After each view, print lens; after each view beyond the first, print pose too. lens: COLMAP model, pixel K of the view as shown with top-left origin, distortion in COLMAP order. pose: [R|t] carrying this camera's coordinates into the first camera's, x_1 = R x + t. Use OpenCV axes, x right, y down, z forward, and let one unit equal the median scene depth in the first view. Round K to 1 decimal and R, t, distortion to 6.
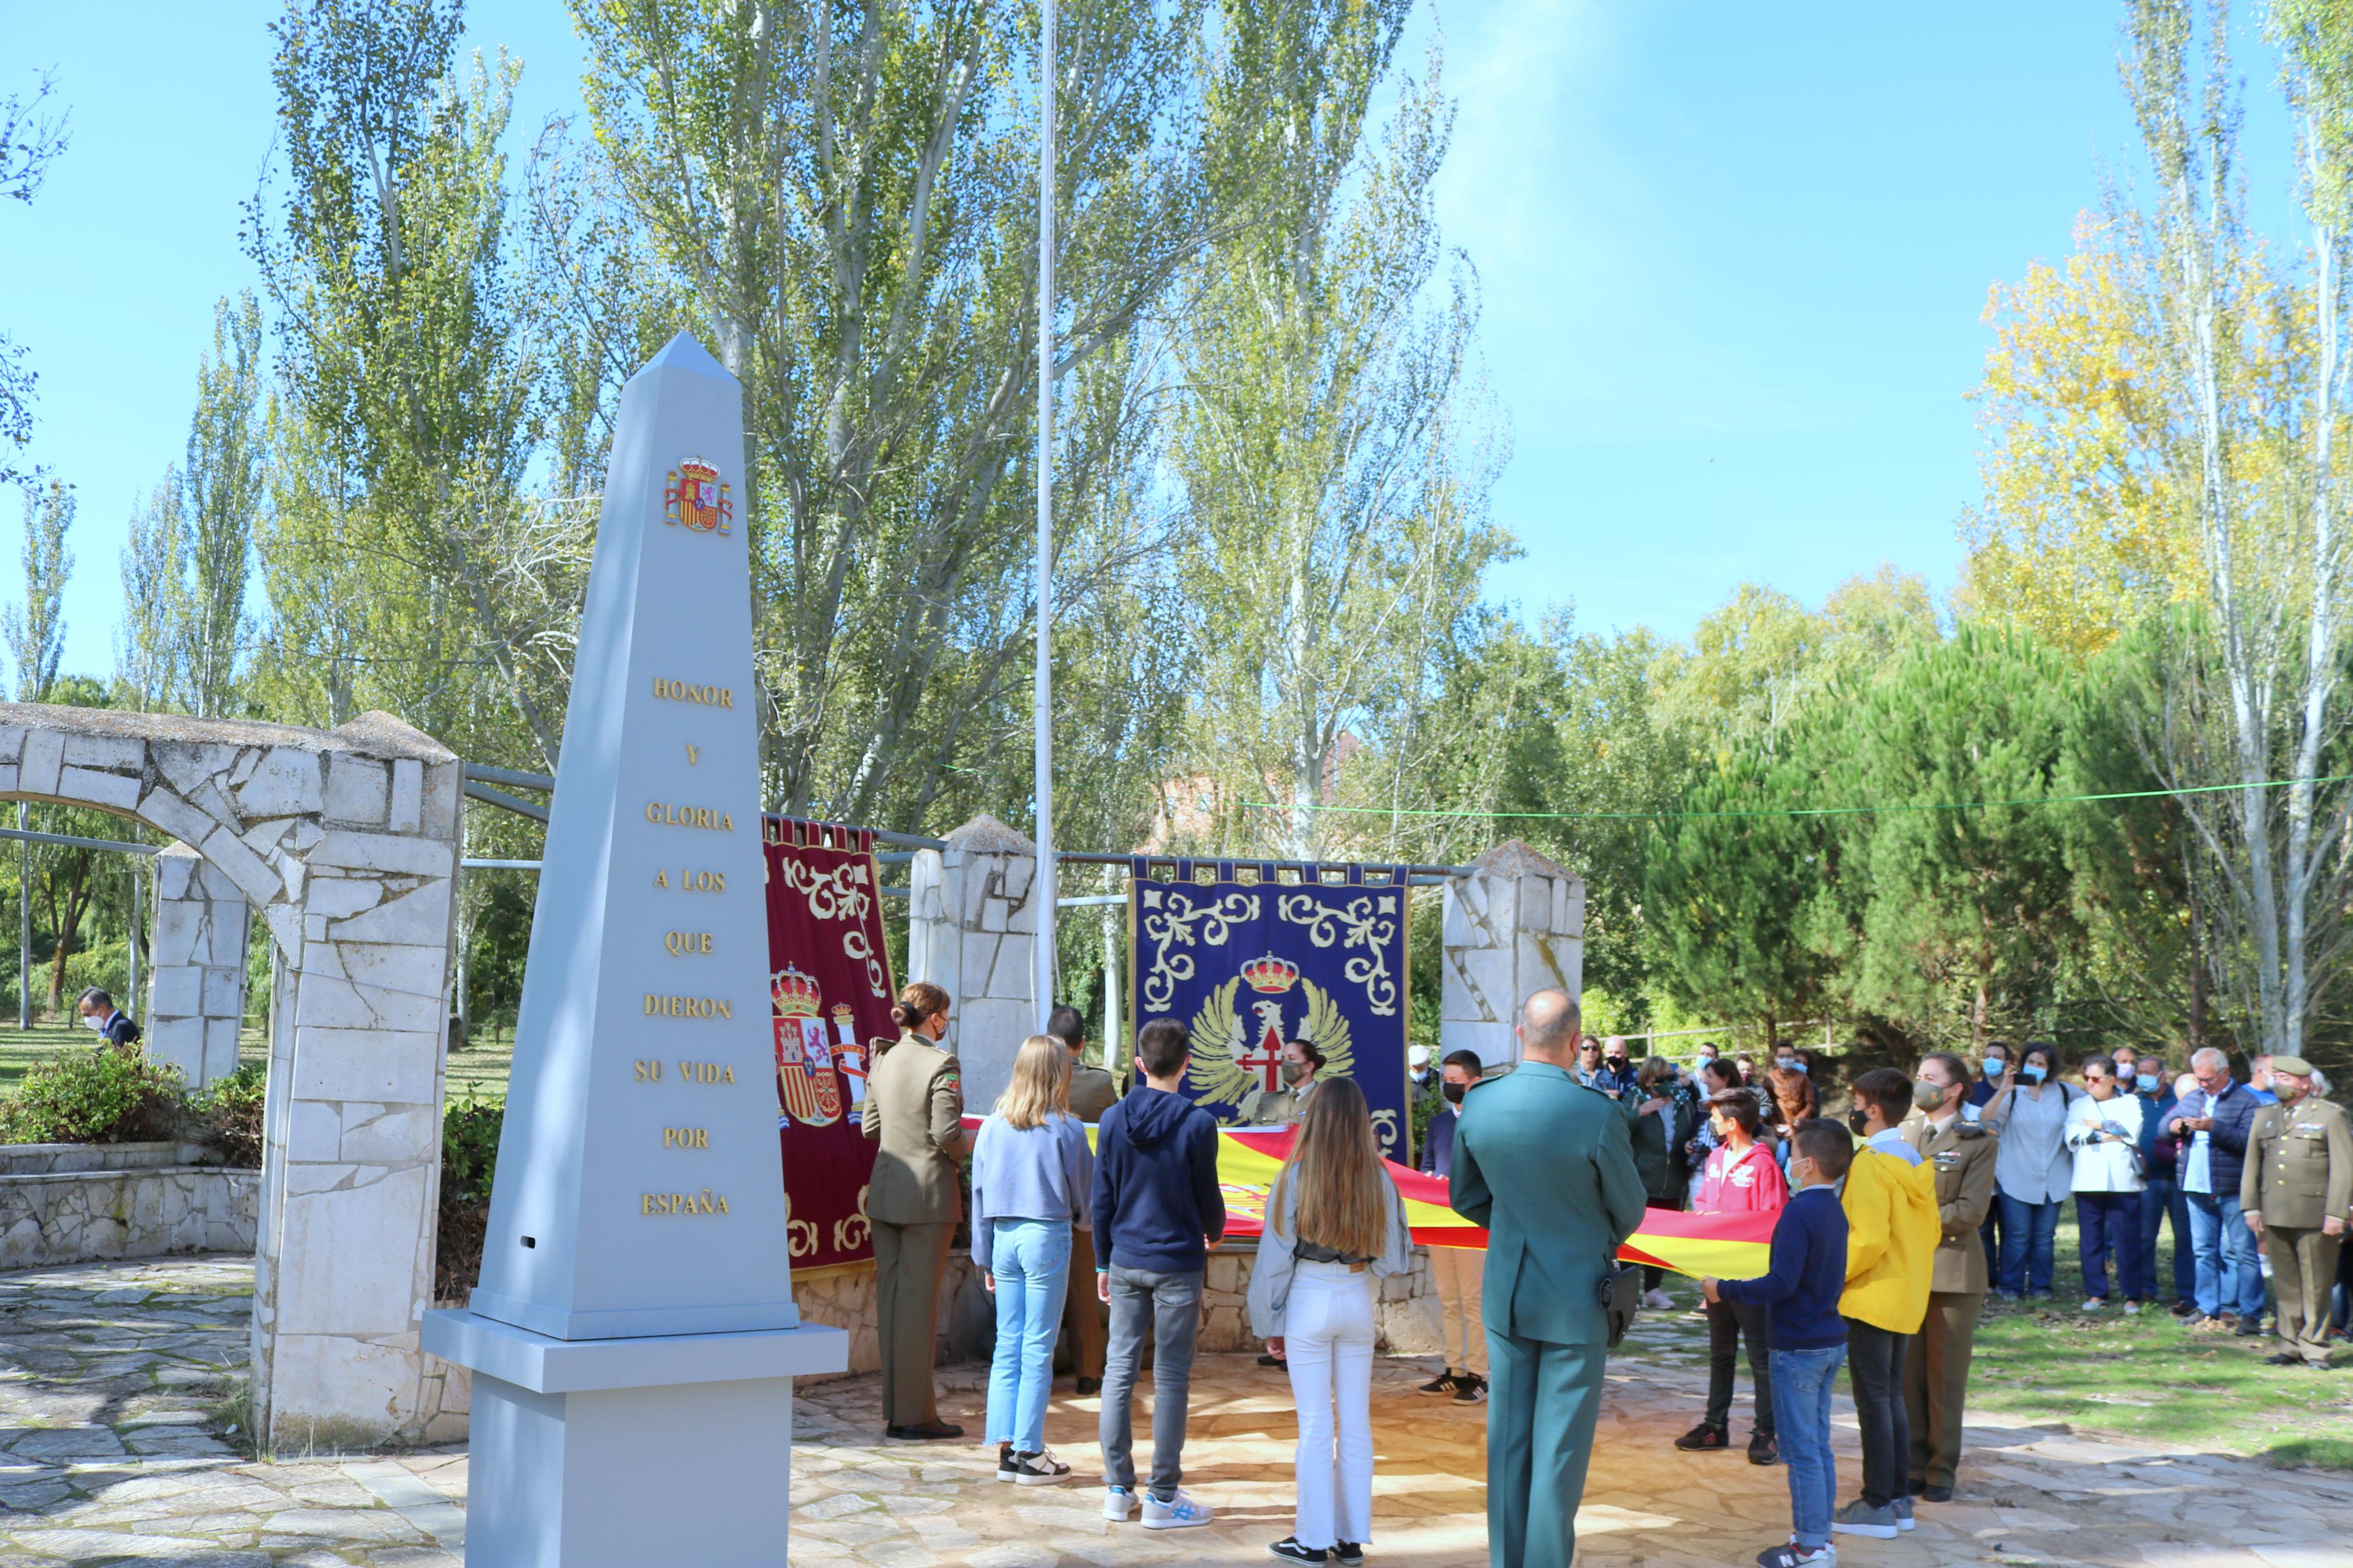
lens RADIAL K [[1934.1, 0, 1143.3], [0, 1934.1, 821.4], [0, 0, 1]] dist [-0.157590, 0.134777]
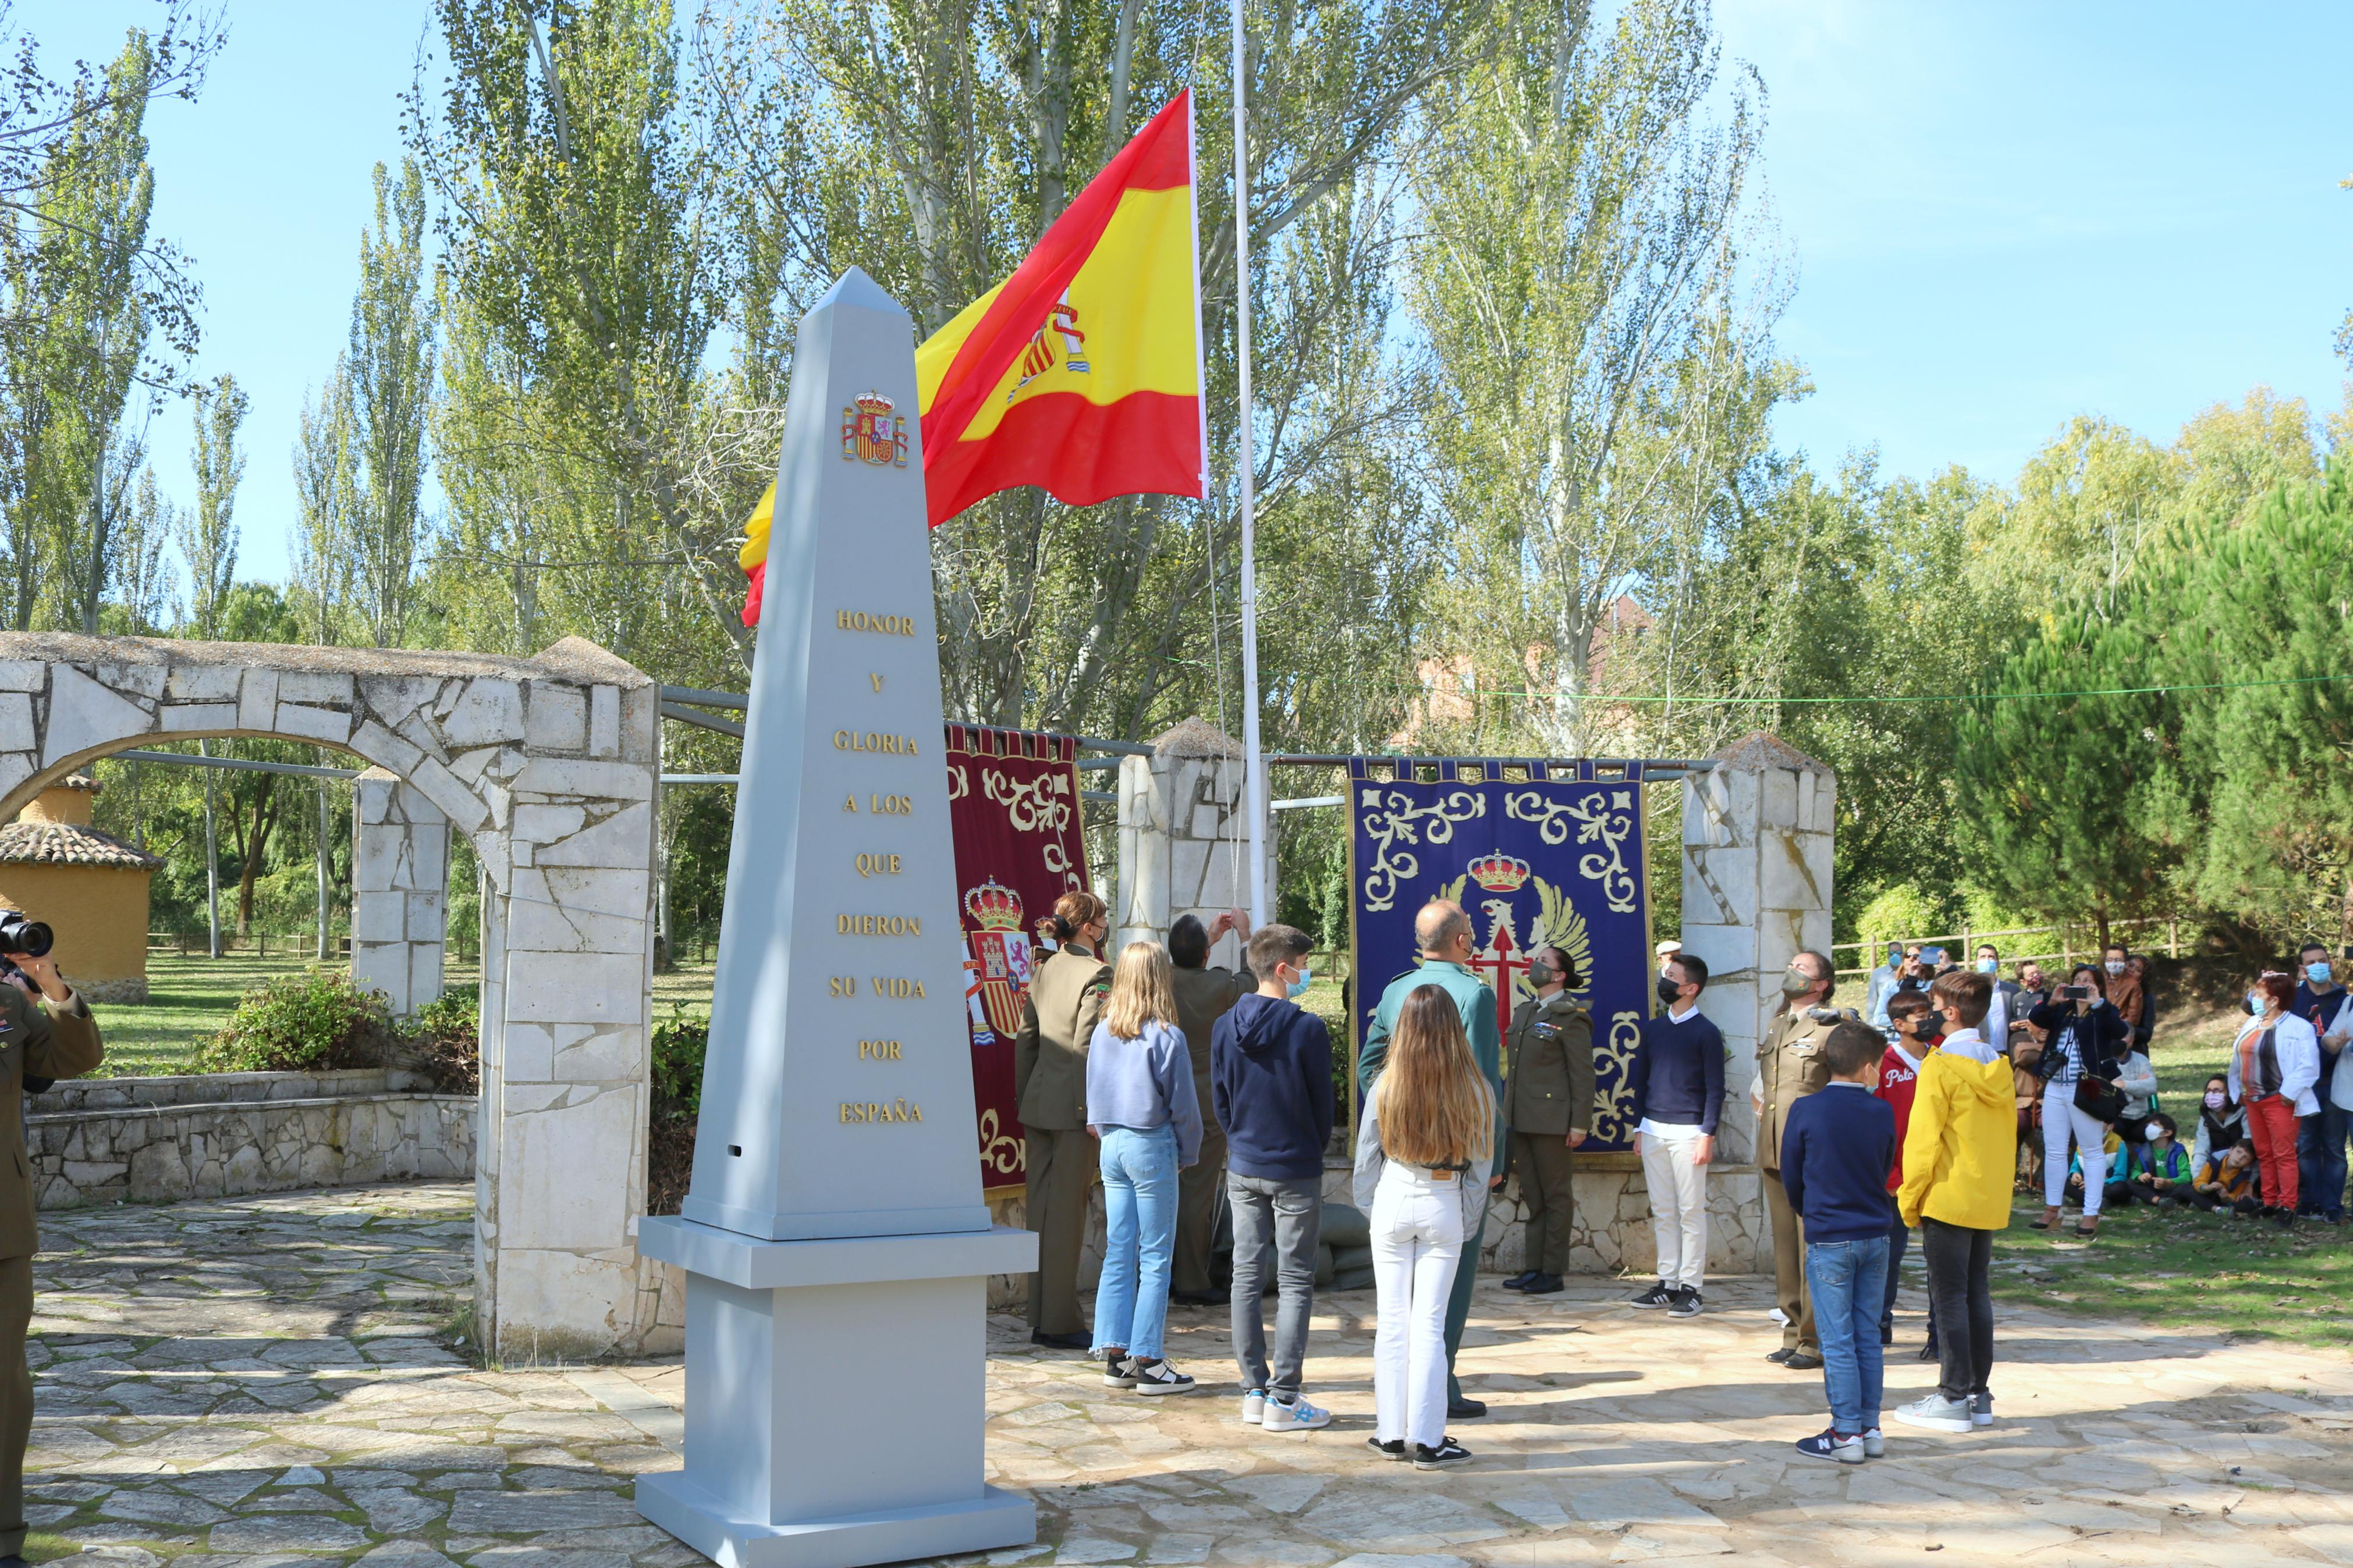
lens RADIAL K [[2151.6, 0, 1148.2], [0, 2151.6, 822.3], [0, 0, 1]] dist [-0.147973, 0.142665]
pose [[0.992644, -0.019374, -0.119509, 0.019319], [0.025748, 0.998314, 0.052018, -0.006445], [0.118300, -0.054713, 0.991469, -0.055331]]
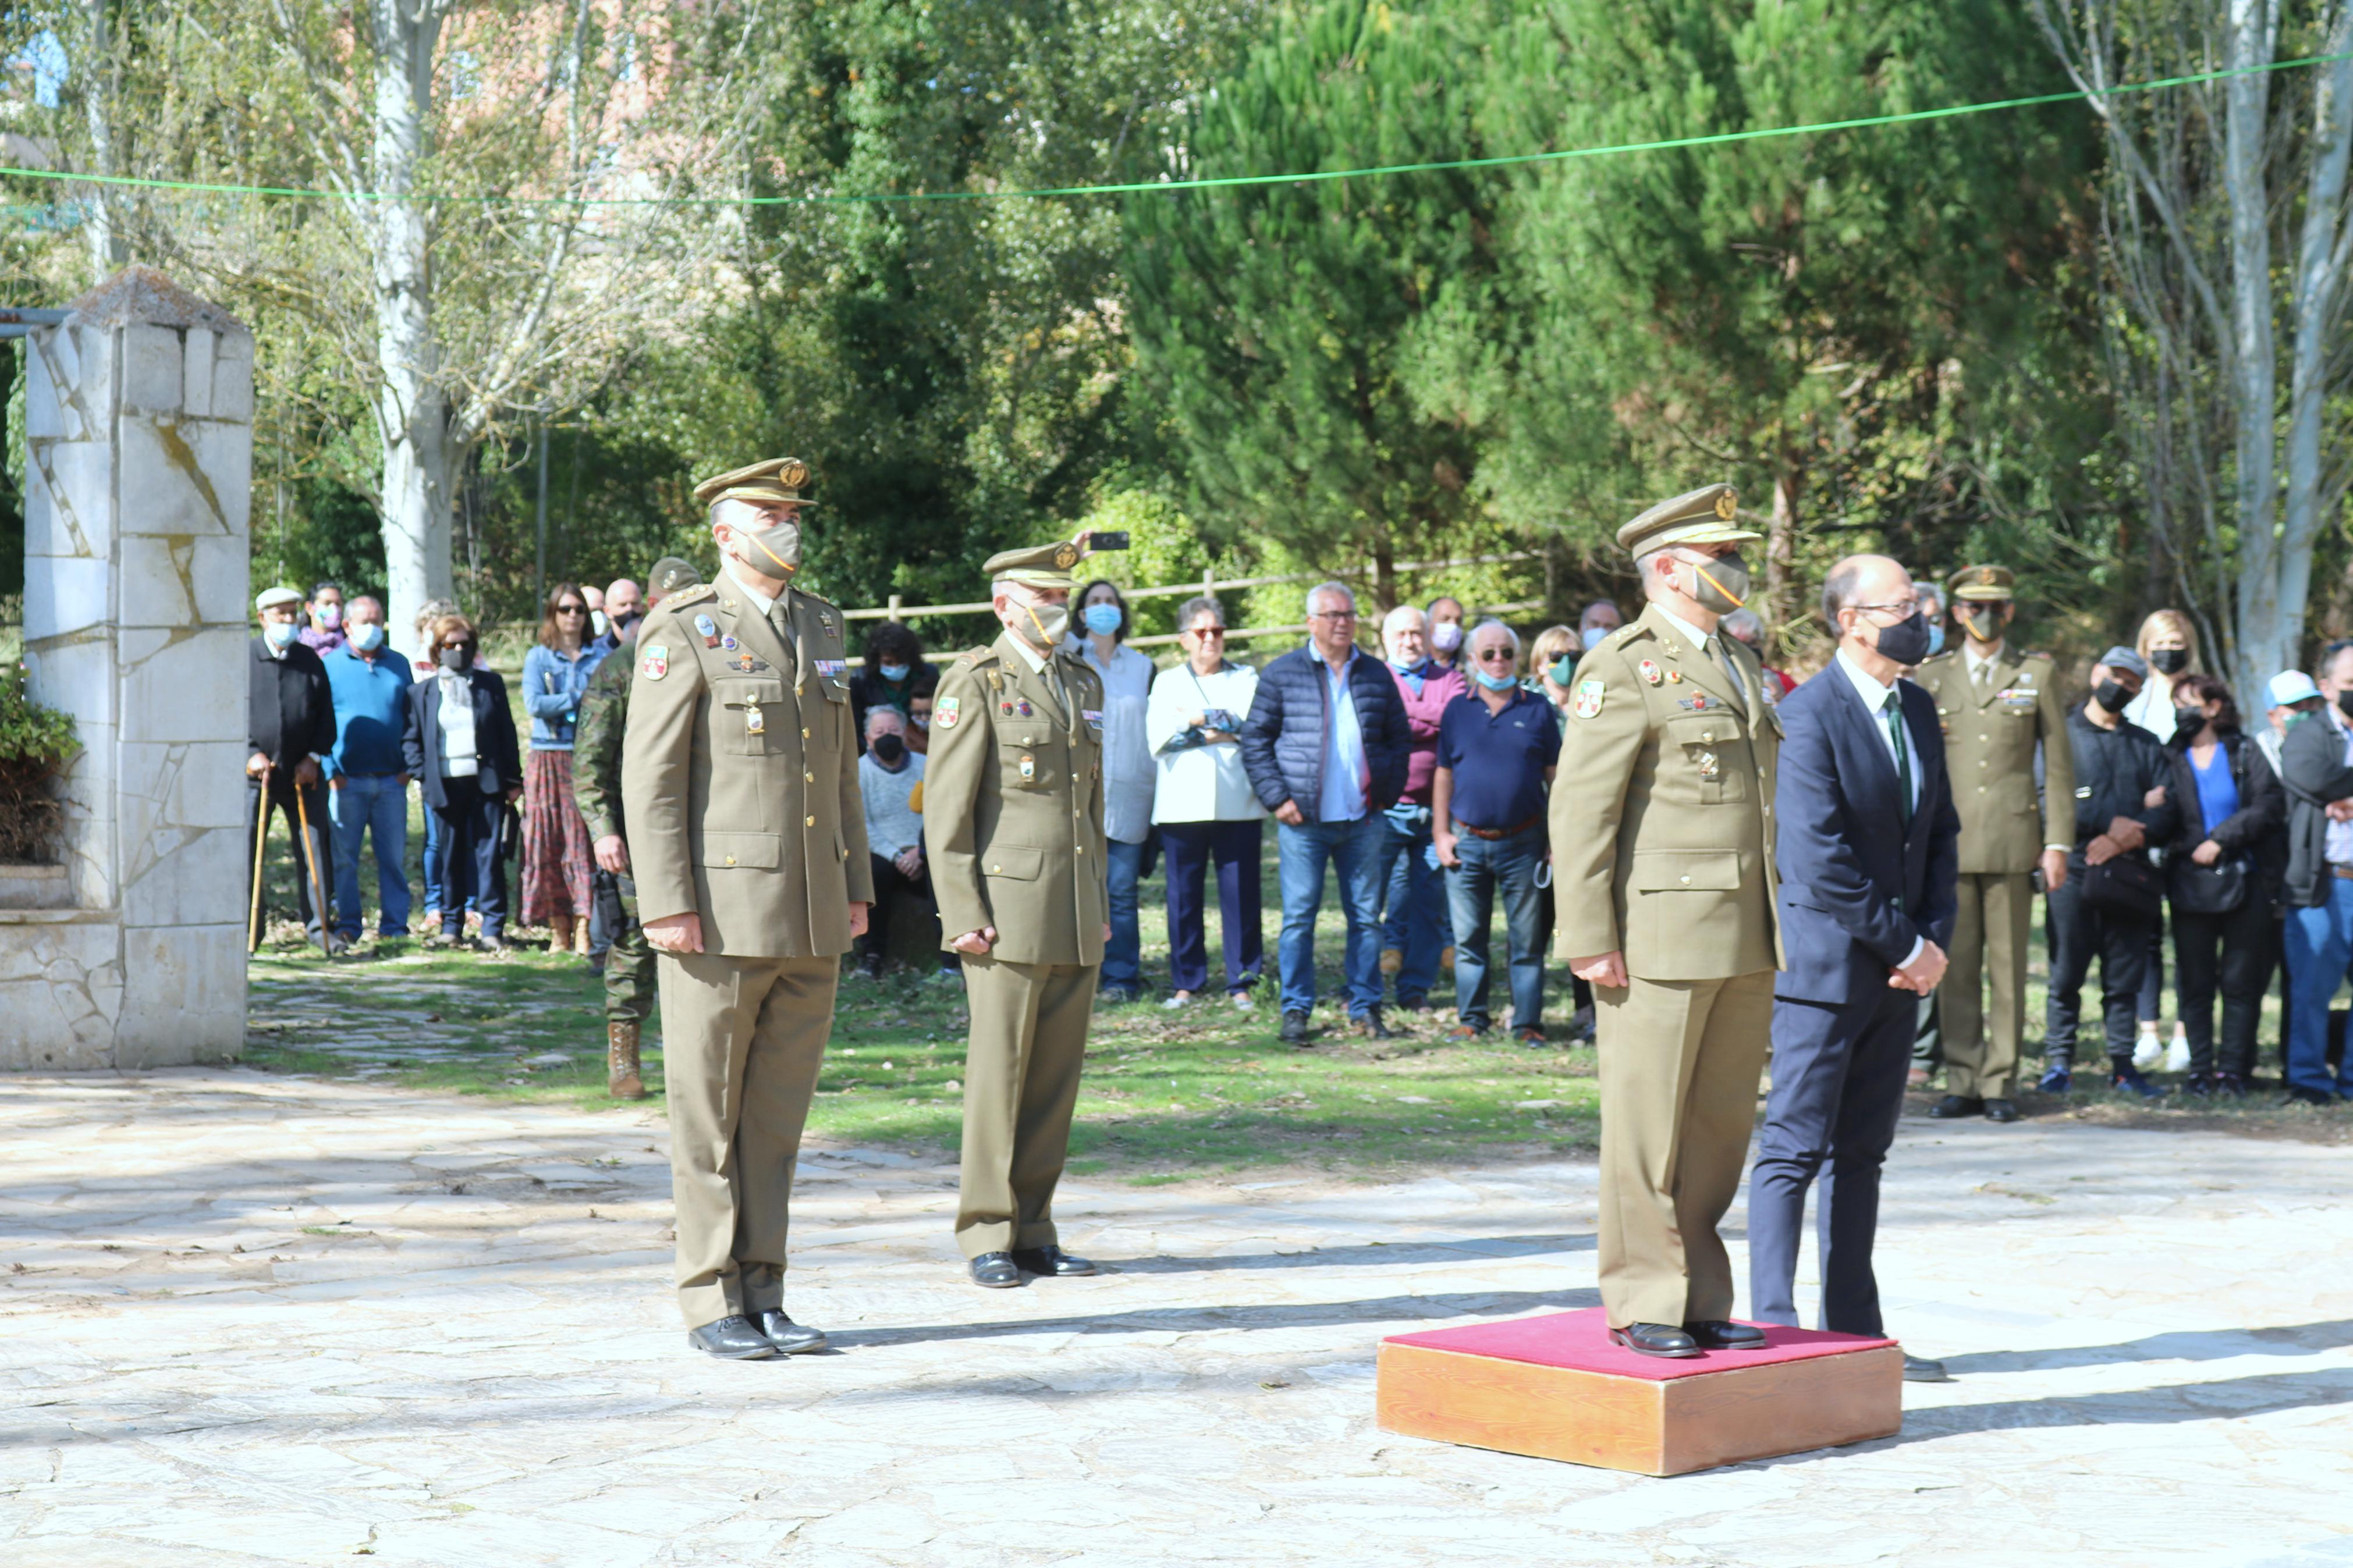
lens RADIAL K [[4547.9, 0, 1176.5], [0, 4547.9, 784.0], [0, 0, 1]] dist [0.019555, 0.048862]
pose [[0.987867, -0.023641, 0.153492, 0.265586], [0.000300, 0.988635, 0.150338, -0.041178], [-0.155301, -0.148468, 0.976647, -0.463659]]
